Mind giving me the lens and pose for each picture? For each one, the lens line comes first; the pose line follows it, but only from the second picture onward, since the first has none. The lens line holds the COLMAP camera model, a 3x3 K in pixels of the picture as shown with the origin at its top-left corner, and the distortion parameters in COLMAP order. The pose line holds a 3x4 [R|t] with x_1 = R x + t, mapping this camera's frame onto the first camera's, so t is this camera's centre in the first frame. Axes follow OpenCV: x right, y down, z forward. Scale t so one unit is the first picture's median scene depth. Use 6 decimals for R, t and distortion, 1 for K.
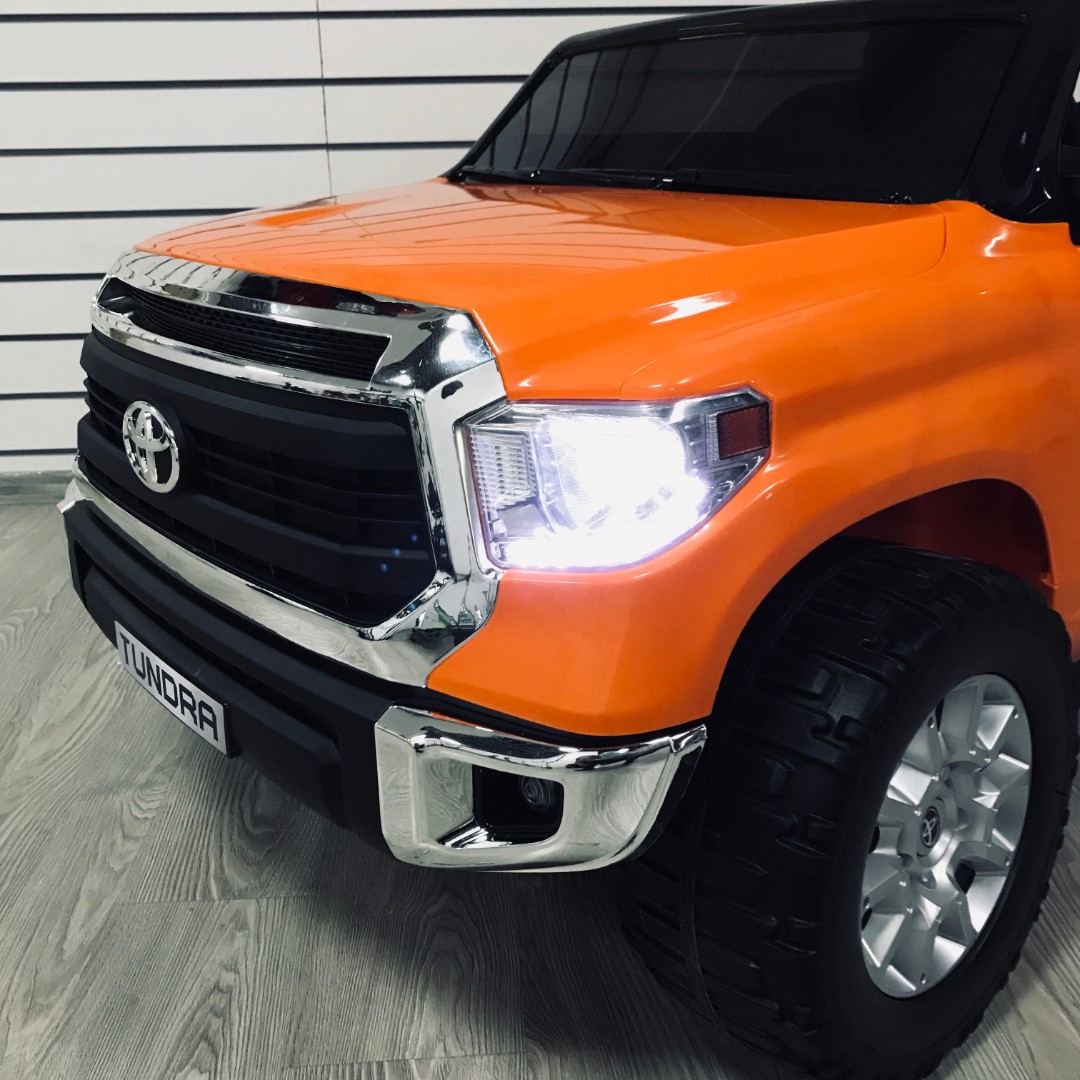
lens RADIAL K [[1226.2, 0, 562.5], [0, 1226.2, 531.2], [0, 0, 1]] dist [0.003183, -0.038261]
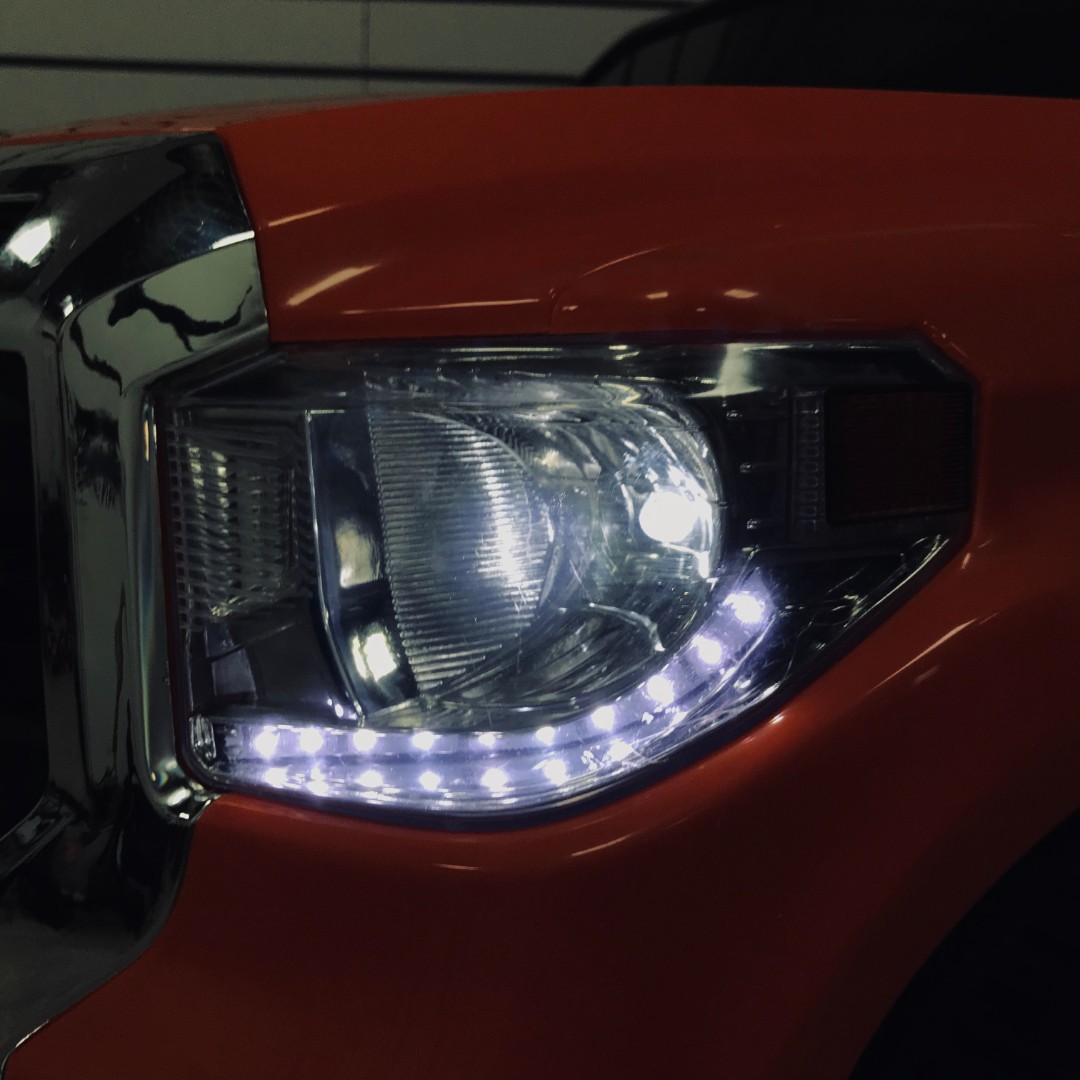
lens RADIAL K [[1236.6, 0, 551.6], [0, 1236.6, 544.6], [0, 0, 1]] dist [-0.008780, 0.027756]
pose [[0.993253, 0.071029, -0.091665, 0.073858], [-0.082717, 0.987959, -0.130751, -0.001650], [0.081274, 0.137451, 0.987169, 0.574878]]
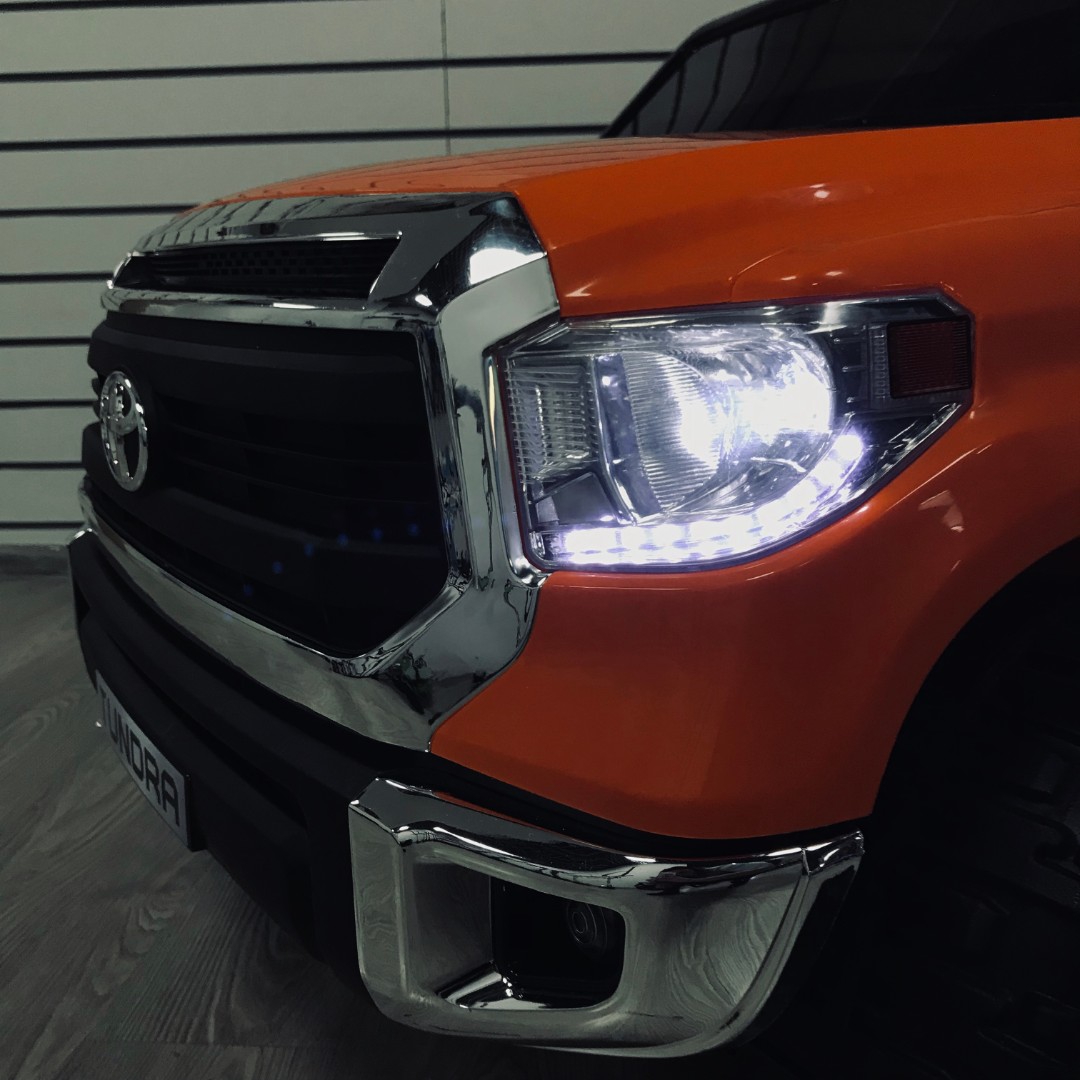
lens RADIAL K [[1236.6, 0, 551.6], [0, 1236.6, 544.6], [0, 0, 1]] dist [-0.008780, 0.027756]
pose [[0.990621, 0.024002, -0.134513, 0.038296], [-0.036342, 0.995274, -0.090049, 0.068921], [0.131716, 0.094093, 0.986812, 0.318471]]
